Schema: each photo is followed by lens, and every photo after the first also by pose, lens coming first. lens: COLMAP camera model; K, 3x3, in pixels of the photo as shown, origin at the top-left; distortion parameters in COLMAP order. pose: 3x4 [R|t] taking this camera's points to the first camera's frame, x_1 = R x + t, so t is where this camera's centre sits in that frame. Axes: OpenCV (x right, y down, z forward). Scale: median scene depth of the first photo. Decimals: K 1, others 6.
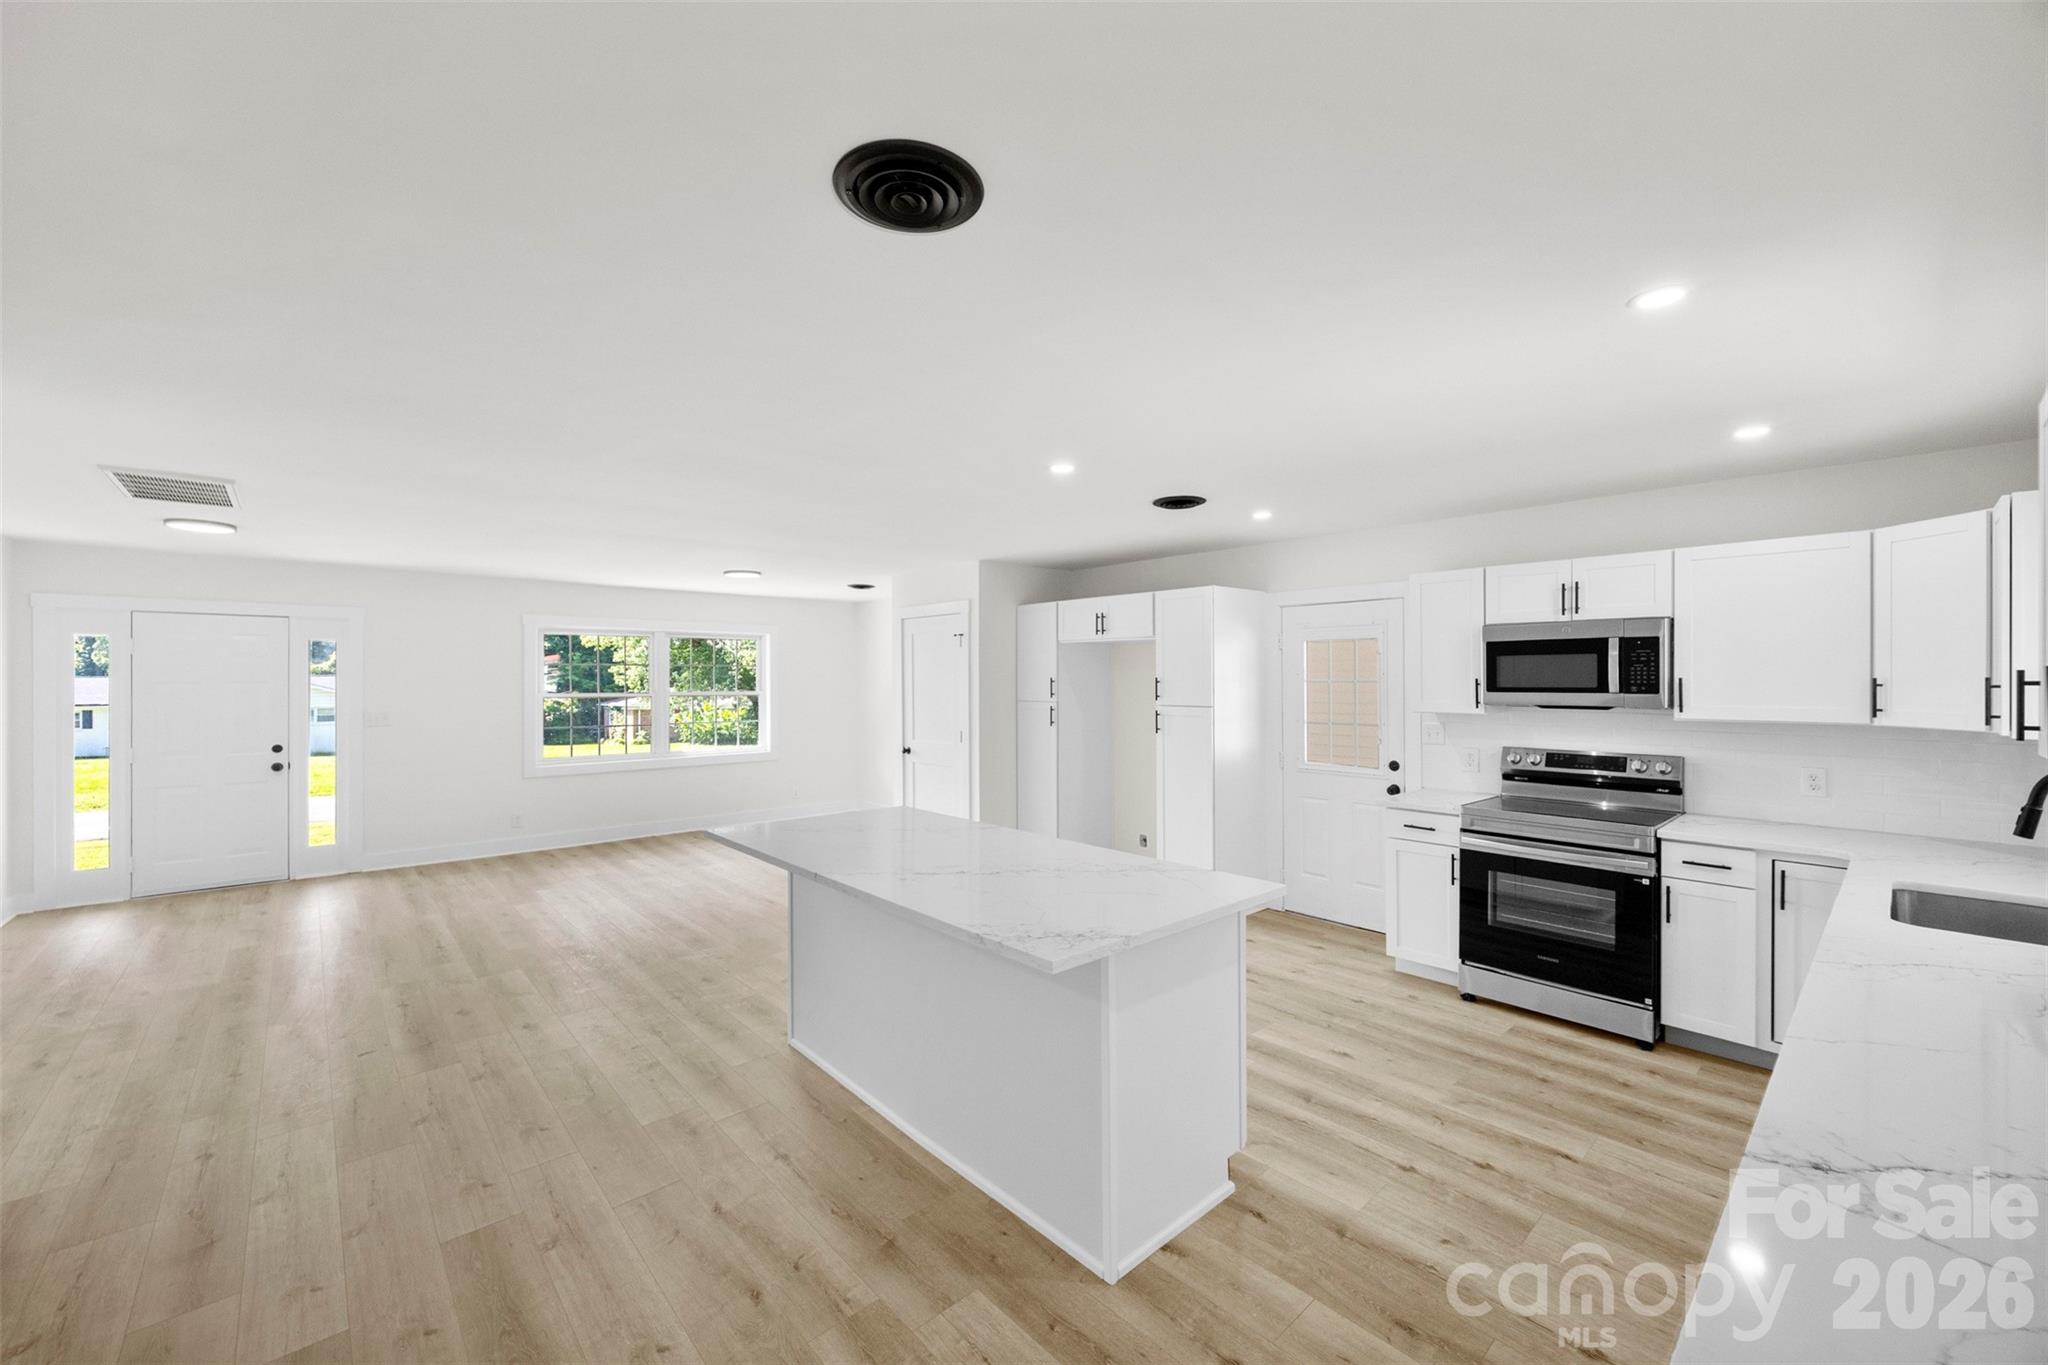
lens RADIAL K [[798.8, 0, 1034.8], [0, 798.8, 678.9], [0, 0, 1]] dist [-0.001050, -0.000469]
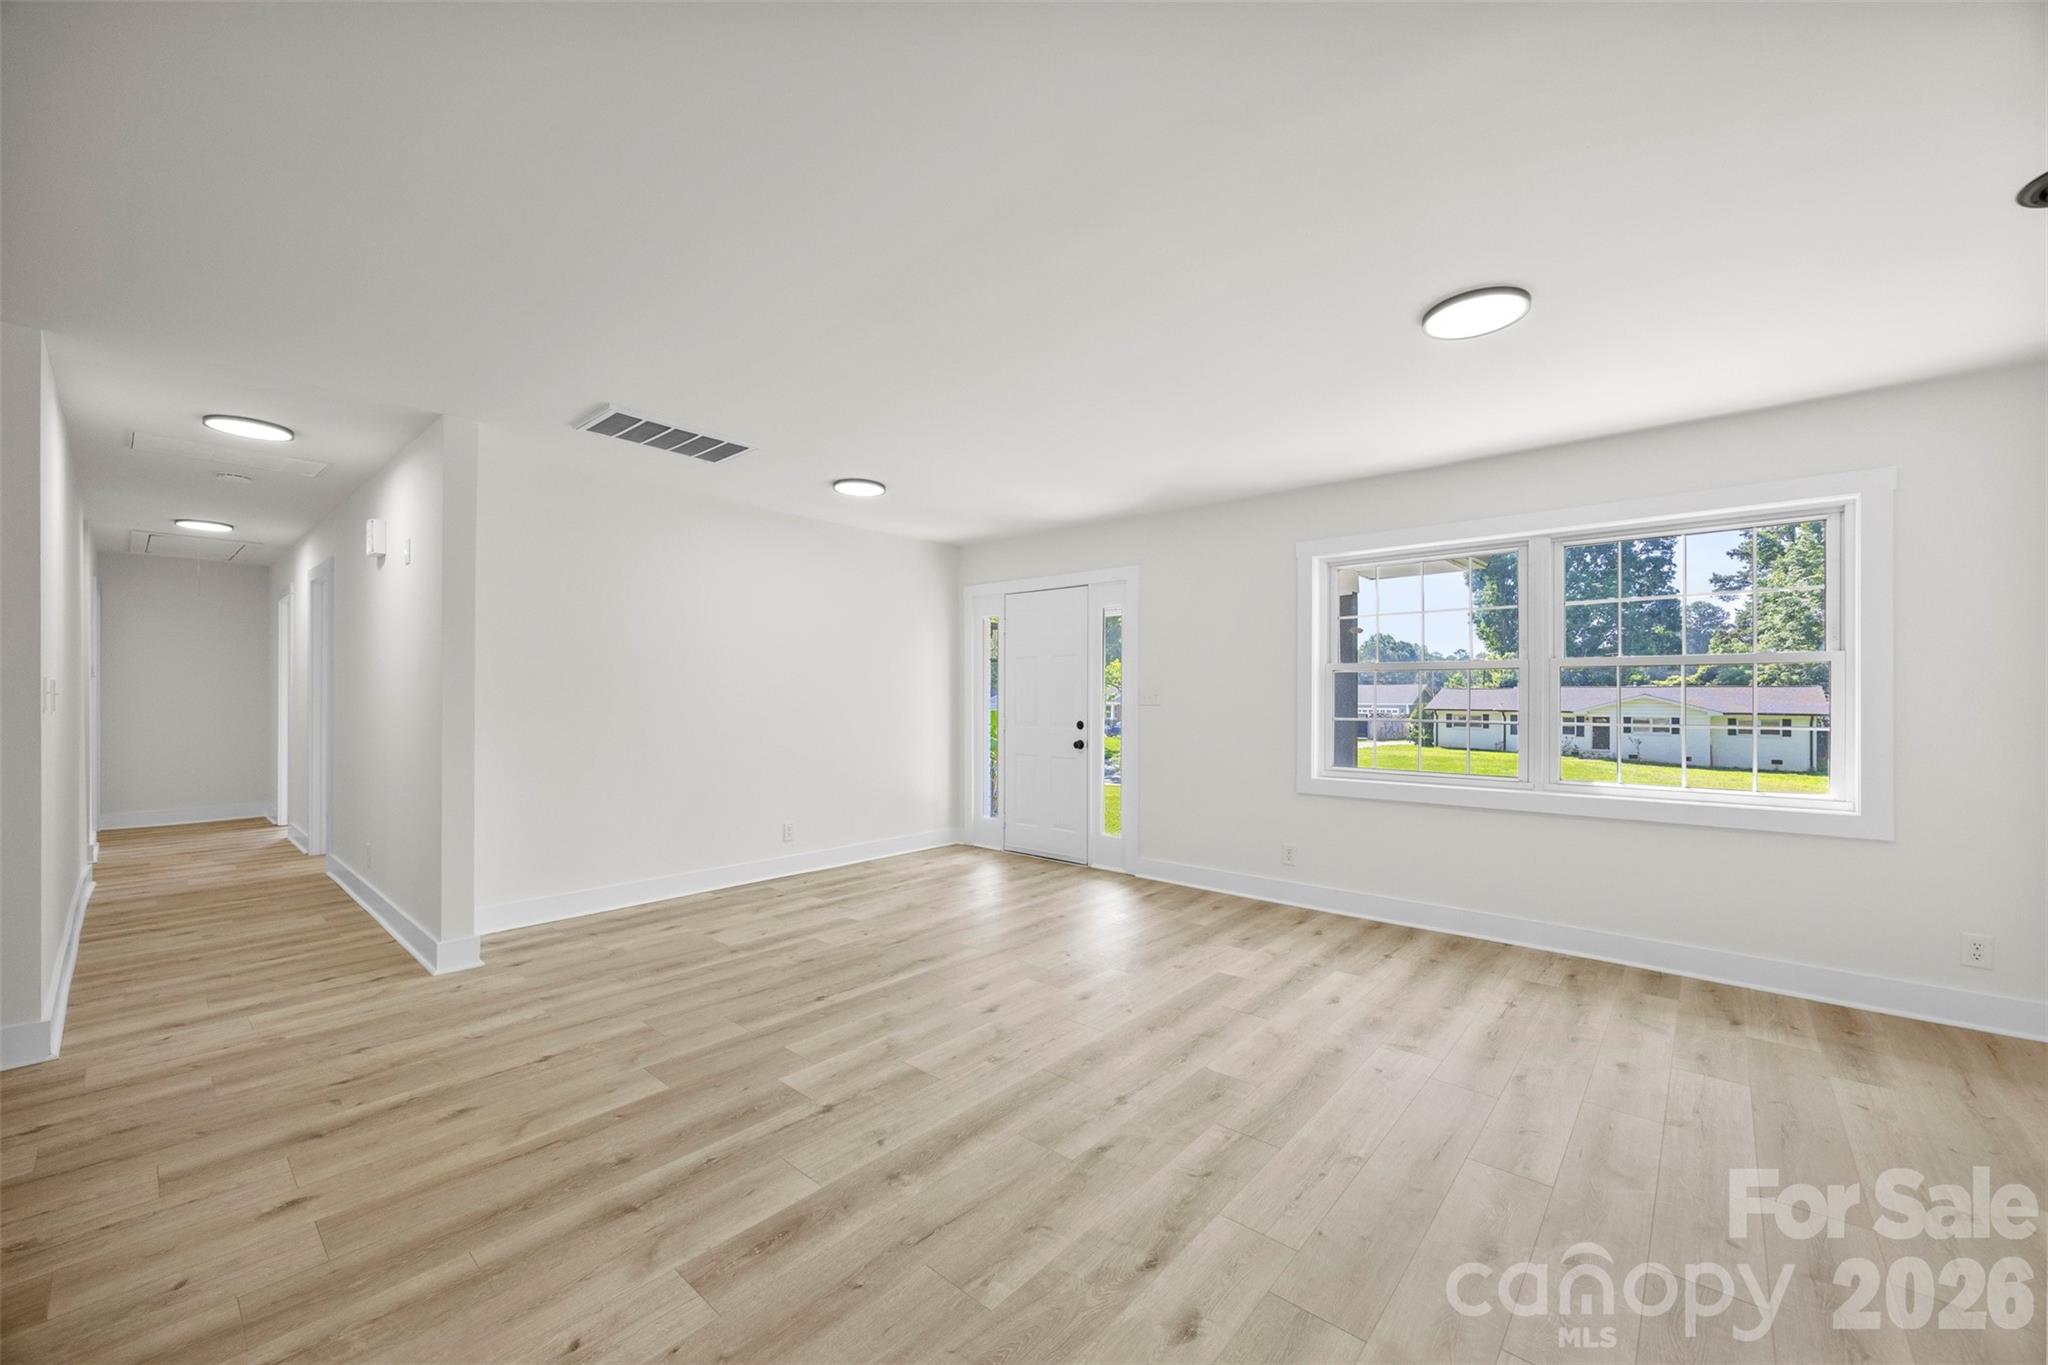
lens RADIAL K [[783.2, 0, 1036.9], [0, 783.2, 687.8], [0, 0, 1]] dist [-0.001163, -0.000386]
pose [[0.116582, -0.009734, -0.993133, -0.040094], [-0.000657, 0.999951, -0.009878, 0.082623], [0.993181, 0.001805, 0.116570, 1.331506]]
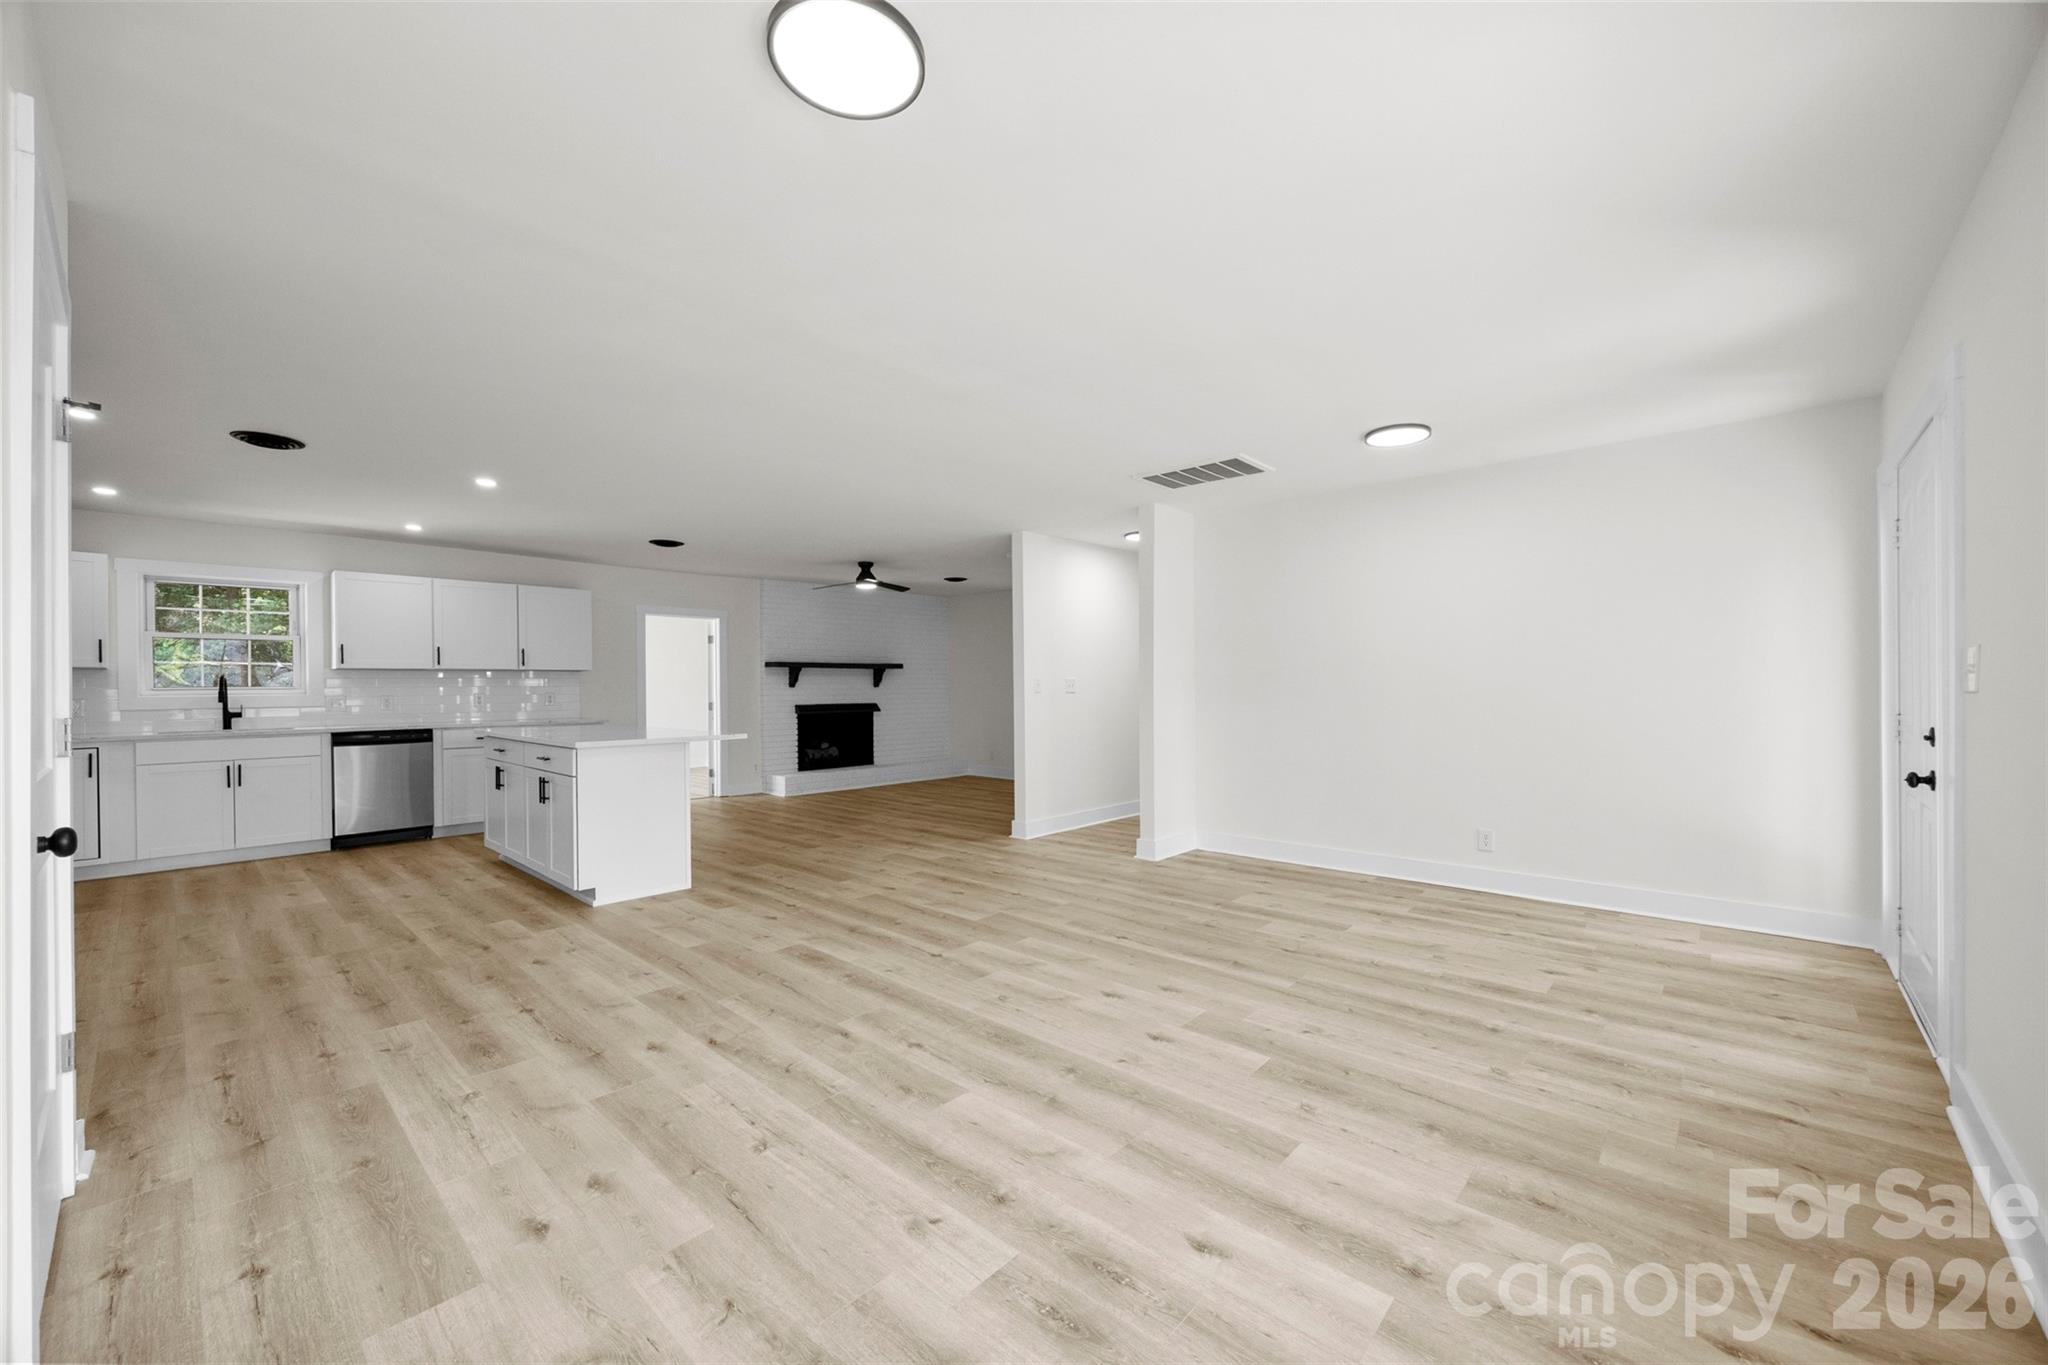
lens RADIAL K [[795.0, 0, 1037.5], [0, 795.0, 694.3], [0, 0, 1]] dist [-0.002423, -0.000348]
pose [[-0.995723, 0.007667, -0.092074, -0.701456], [0.007139, 0.999956, 0.006065, 0.094380], [0.092116, 0.005382, -0.995734, 2.174753]]
